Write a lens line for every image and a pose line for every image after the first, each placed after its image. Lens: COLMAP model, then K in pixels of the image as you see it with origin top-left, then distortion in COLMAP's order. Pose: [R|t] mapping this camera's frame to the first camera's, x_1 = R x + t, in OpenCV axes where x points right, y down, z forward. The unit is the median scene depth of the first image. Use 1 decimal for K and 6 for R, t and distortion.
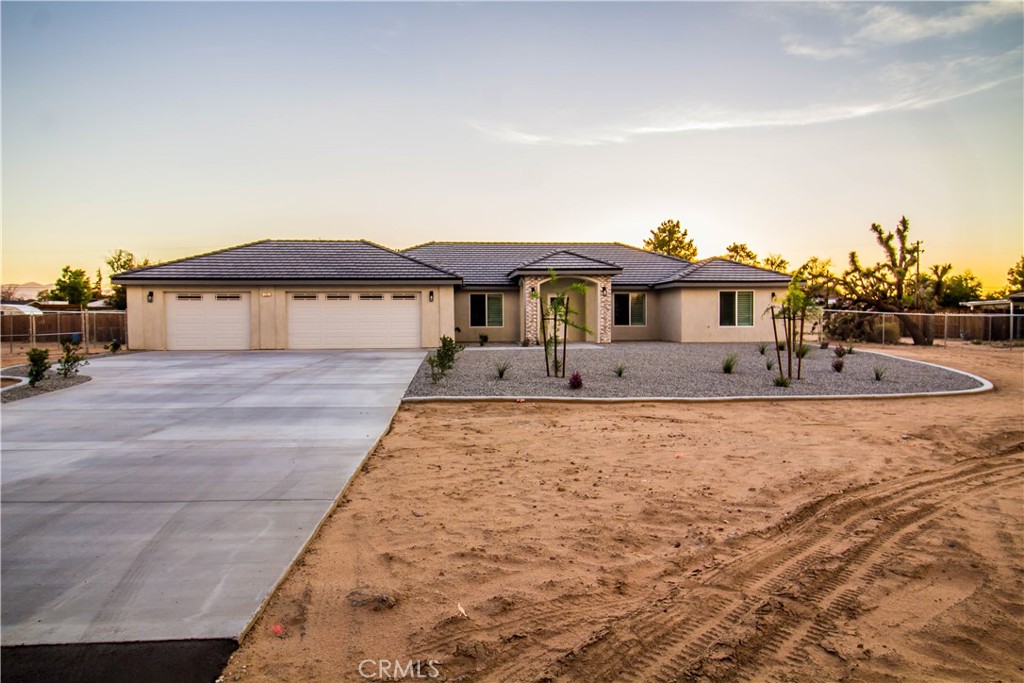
lens RADIAL K [[667.0, 0, 521.3], [0, 667.0, 341.0], [0, 0, 1]] dist [-0.000707, 0.000297]
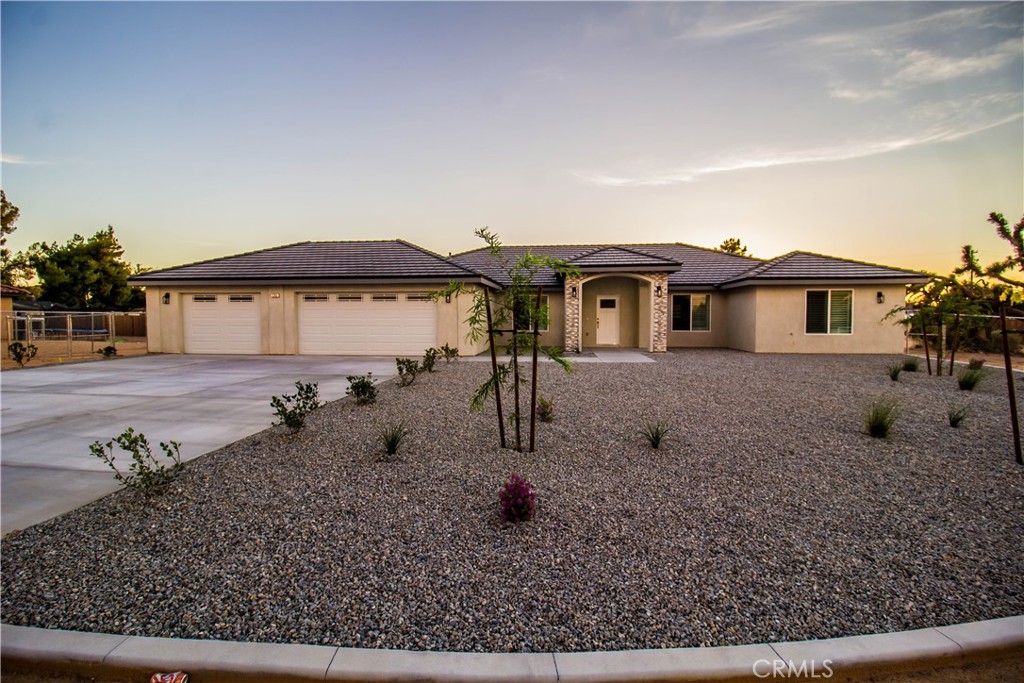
lens RADIAL K [[479.9, 0, 512.0], [0, 479.9, 341.5], [0, 0, 1]] dist [-0.001048, -0.012084]
pose [[0.979231, 0.014542, -0.202226, 0.064657], [-0.012021, 0.999834, 0.013692, -0.016267], [0.202391, -0.010977, 0.979243, 0.355902]]
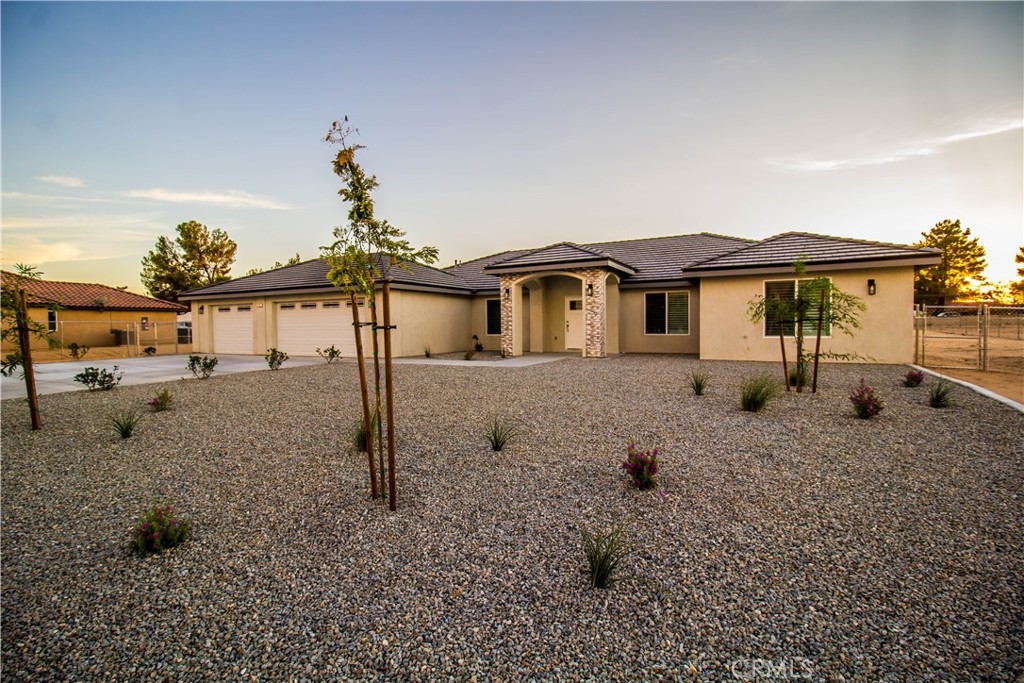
lens RADIAL K [[479.9, 0, 512.0], [0, 479.9, 341.5], [0, 0, 1]] dist [-0.001048, -0.012084]
pose [[0.840212, 0.012733, -0.542109, 0.342170], [-0.012958, 0.999910, 0.003402, -0.015551], [0.542104, 0.004166, 0.840301, 0.481281]]
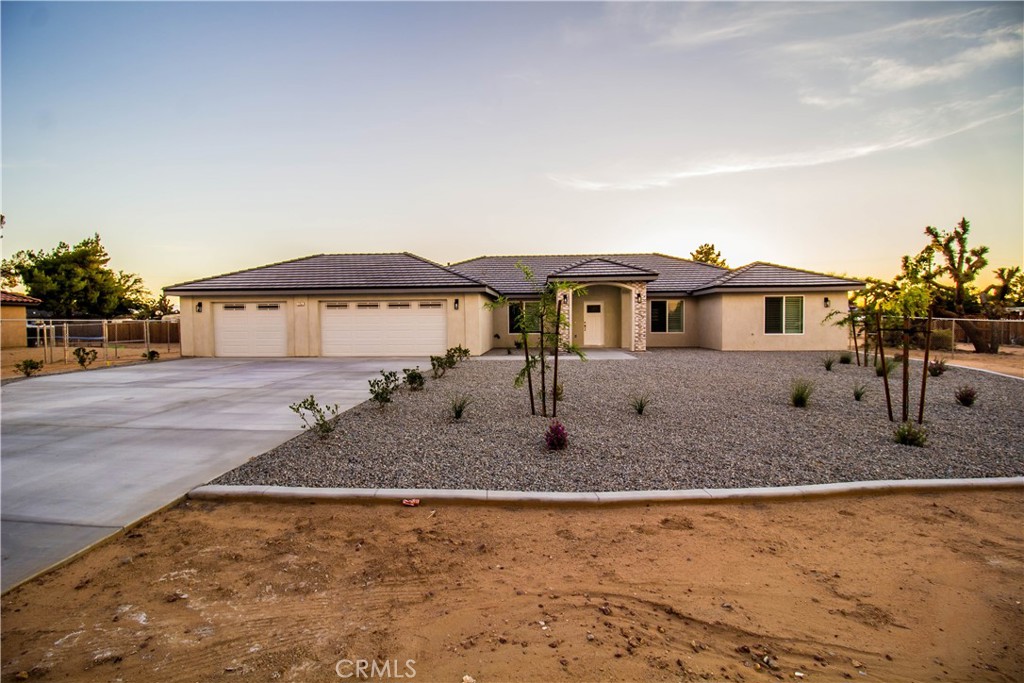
lens RADIAL K [[479.9, 0, 512.0], [0, 479.9, 341.5], [0, 0, 1]] dist [-0.001048, -0.012084]
pose [[0.986737, 0.003379, -0.162293, 0.054604], [-0.002567, 0.999983, 0.005213, -0.013832], [0.162308, -0.004727, 0.986729, 0.272873]]
